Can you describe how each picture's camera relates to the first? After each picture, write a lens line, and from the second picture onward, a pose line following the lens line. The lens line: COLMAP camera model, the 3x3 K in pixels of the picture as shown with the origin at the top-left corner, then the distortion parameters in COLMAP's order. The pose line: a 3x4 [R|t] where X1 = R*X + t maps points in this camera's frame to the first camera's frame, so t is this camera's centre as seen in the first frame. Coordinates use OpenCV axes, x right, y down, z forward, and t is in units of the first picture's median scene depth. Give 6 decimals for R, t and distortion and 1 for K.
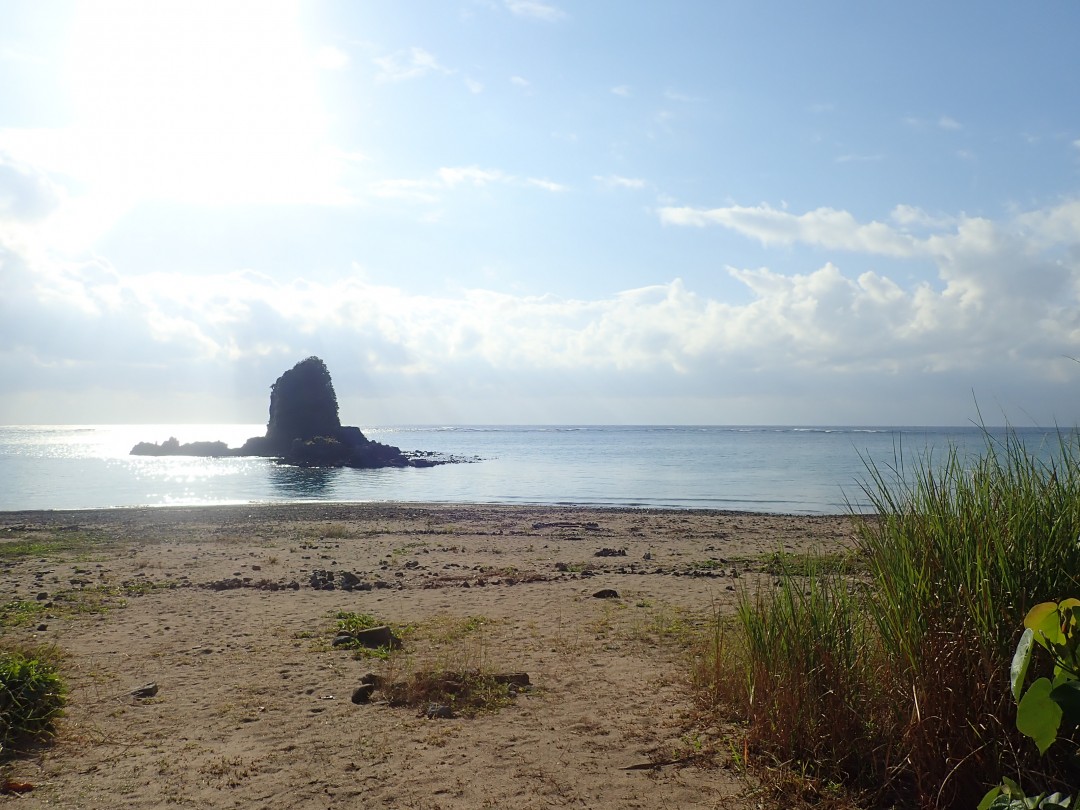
lens RADIAL K [[799.4, 0, 537.6], [0, 799.4, 409.6], [0, 0, 1]] dist [0.007486, -0.005684]
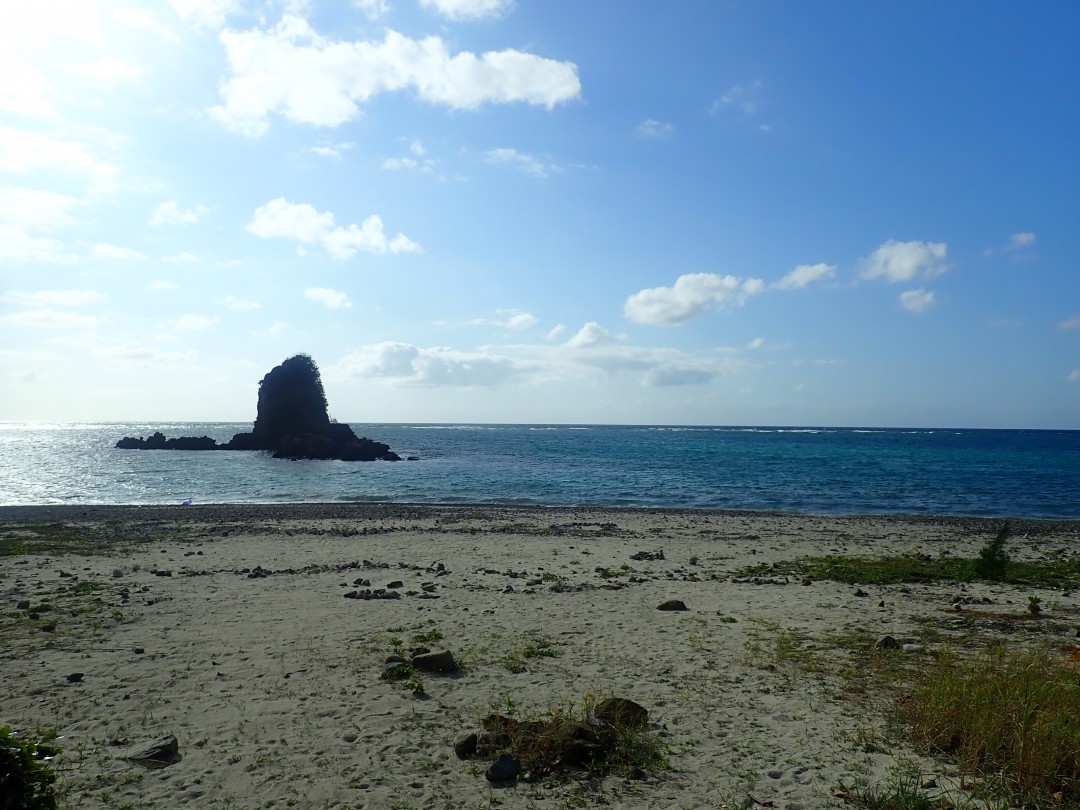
lens RADIAL K [[798.0, 0, 538.3], [0, 798.0, 409.2], [0, 0, 1]] dist [0.006644, -0.006906]
pose [[0.999812, 0.007369, 0.017914, -0.046141], [-0.007374, 0.999973, 0.000168, 0.009431], [-0.017912, -0.000300, 0.999840, 0.073941]]
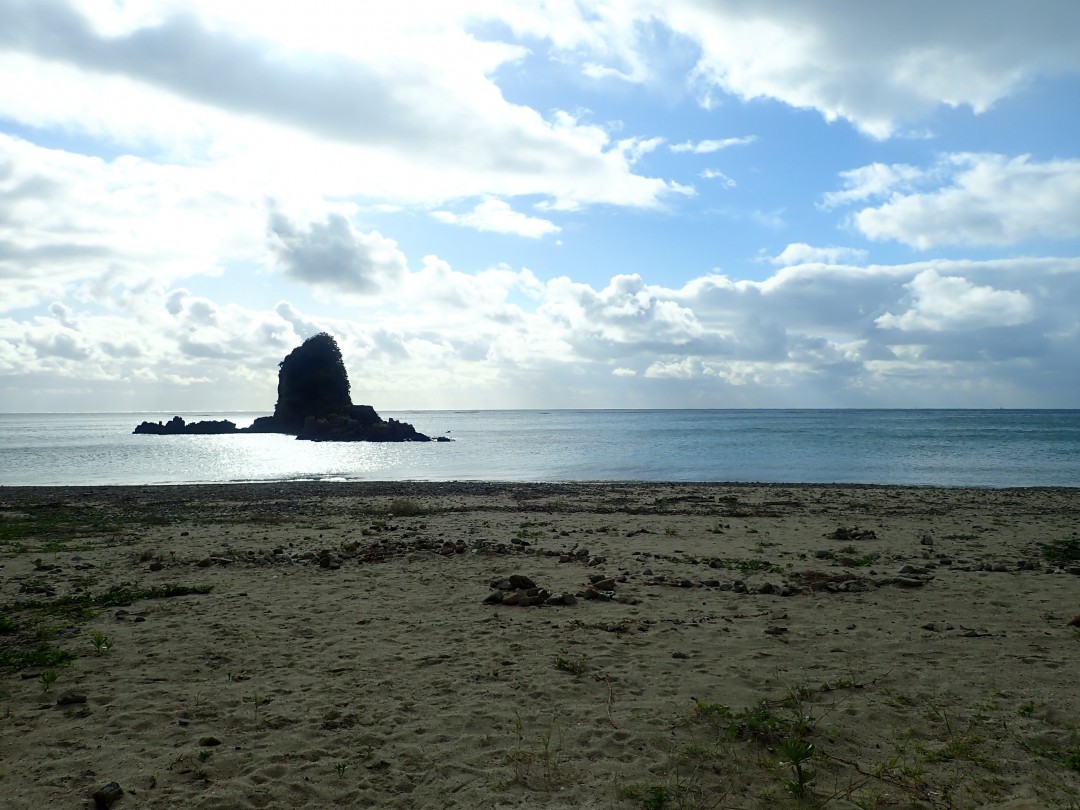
lens RADIAL K [[797.5, 0, 538.4], [0, 797.5, 407.6], [0, 0, 1]] dist [0.004793, -0.002830]
pose [[0.999990, -0.004238, -0.001454, -0.147293], [0.004261, 0.999853, 0.016597, 0.054713], [0.001383, -0.016603, 0.999861, 0.301929]]
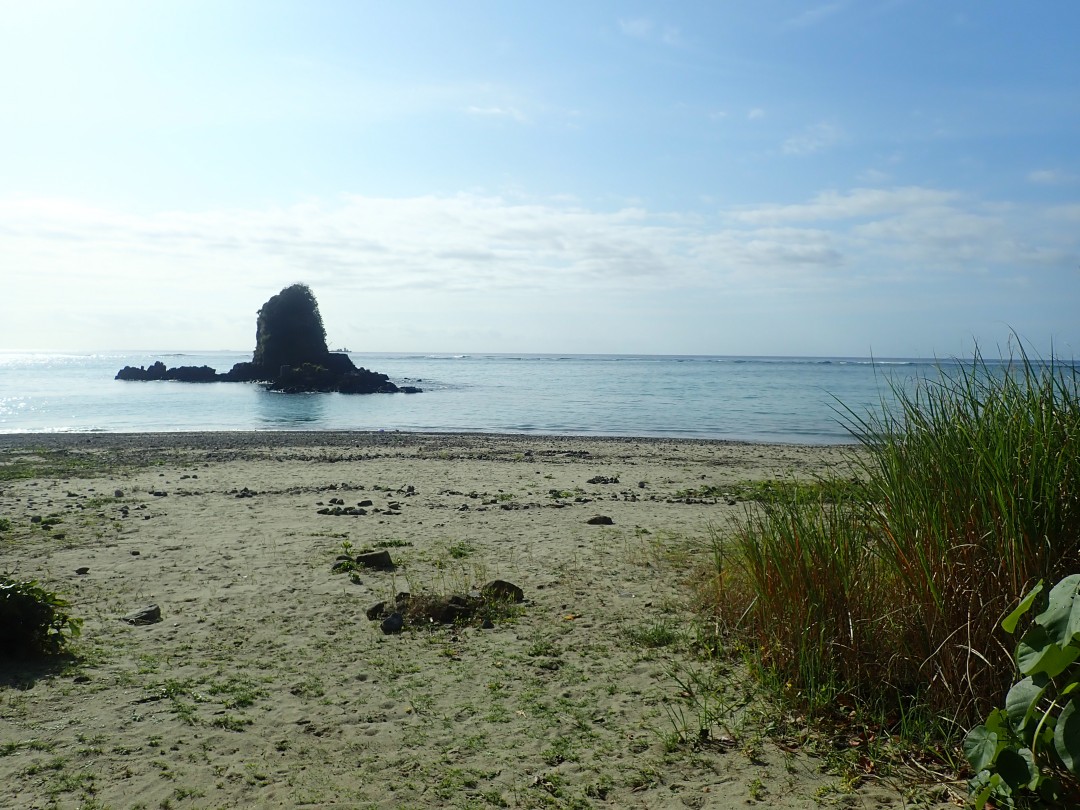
lens RADIAL K [[799.4, 0, 537.6], [0, 799.4, 409.6], [0, 0, 1]] dist [0.007486, -0.005684]
pose [[0.999861, 0.007840, 0.014743, -0.005802], [-0.009120, 0.996005, 0.088829, 0.001603], [-0.013988, -0.088951, 0.995938, 0.005743]]
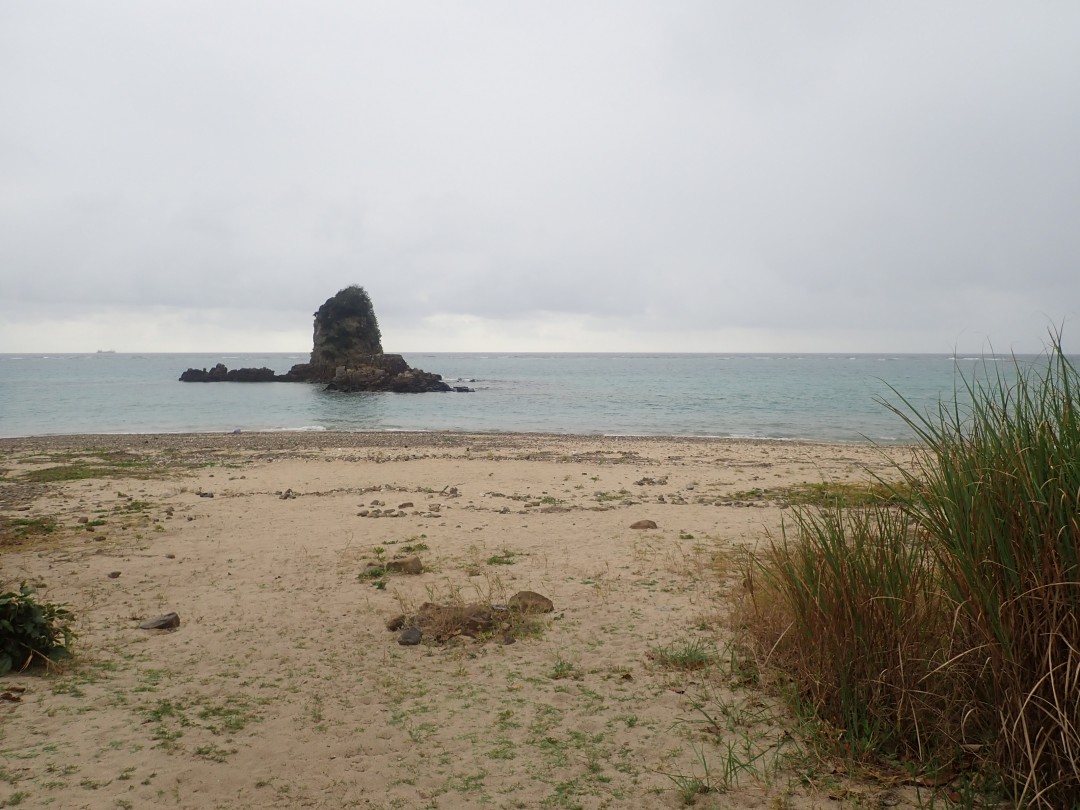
lens RADIAL K [[800.4, 0, 538.4], [0, 800.4, 408.6], [0, 0, 1]] dist [0.007447, -0.001116]
pose [[0.998652, 0.003506, -0.051786, 0.003975], [0.001099, 0.996064, 0.088626, 0.002278], [0.051893, -0.088564, 0.994718, 0.022653]]
